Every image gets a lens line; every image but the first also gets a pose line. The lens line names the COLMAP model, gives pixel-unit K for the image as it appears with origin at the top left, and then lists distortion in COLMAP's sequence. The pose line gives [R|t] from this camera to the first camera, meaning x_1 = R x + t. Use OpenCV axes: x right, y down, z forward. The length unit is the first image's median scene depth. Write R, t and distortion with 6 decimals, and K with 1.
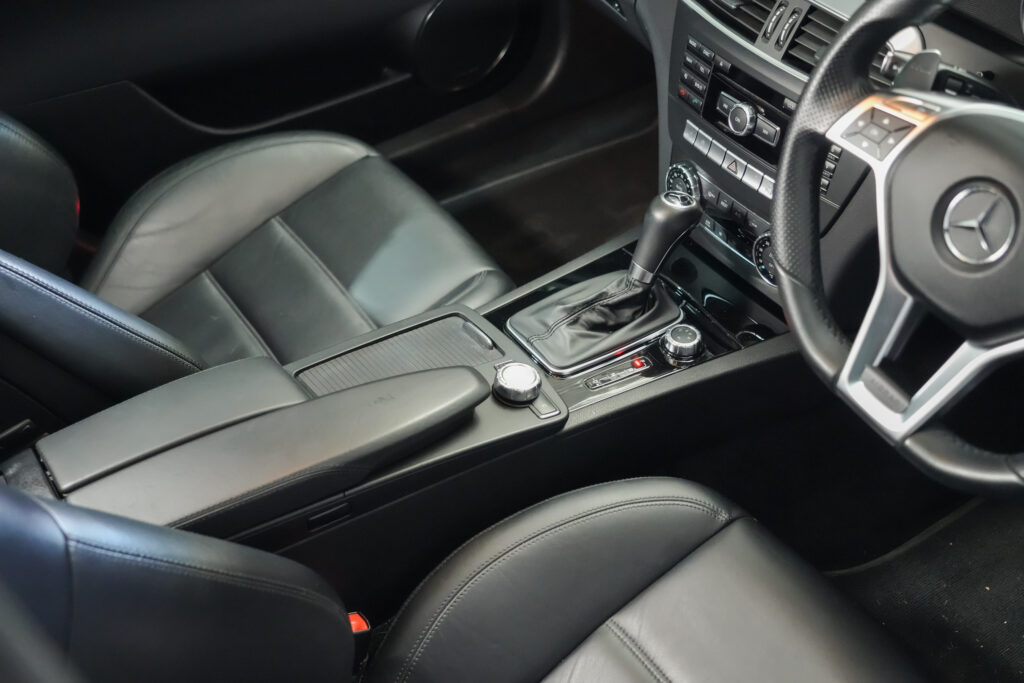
lens RADIAL K [[1282.5, 0, 515.0], [0, 1282.5, 368.4], [0, 0, 1]] dist [0.012465, 0.016785]
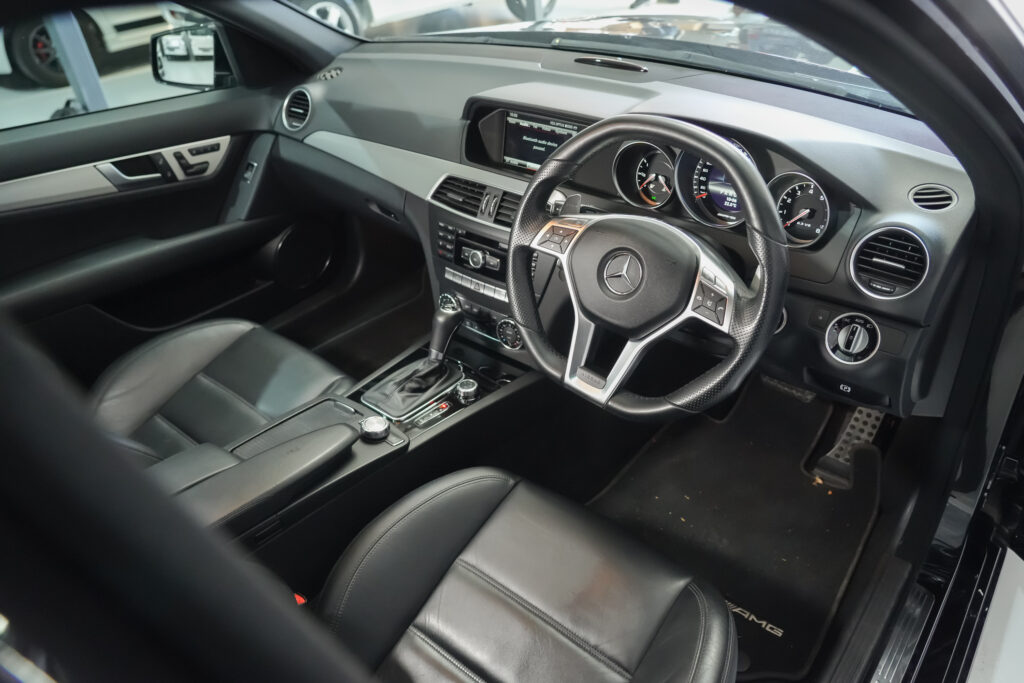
lens RADIAL K [[719.1, 0, 535.4], [0, 719.1, 342.1], [0, 0, 1]] dist [-0.014546, -0.002798]
pose [[0.950074, -0.156072, 0.270187, -0.032902], [0.197810, 0.970939, -0.134715, 0.065715], [-0.241310, 0.181435, 0.953337, 0.050957]]
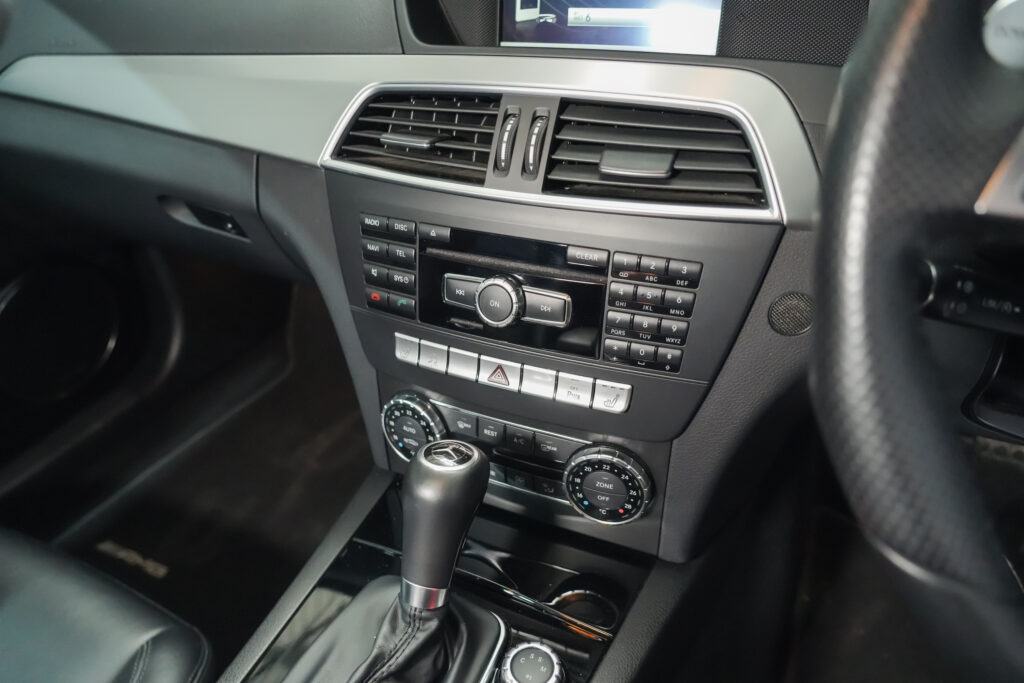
lens RADIAL K [[719.1, 0, 535.4], [0, 719.1, 342.1], [0, 0, 1]] dist [-0.014546, -0.002798]
pose [[0.847206, -0.275444, 0.454282, 0.024308], [0.358364, 0.927553, -0.105923, -0.127982], [-0.392195, 0.252537, 0.884538, 0.665463]]
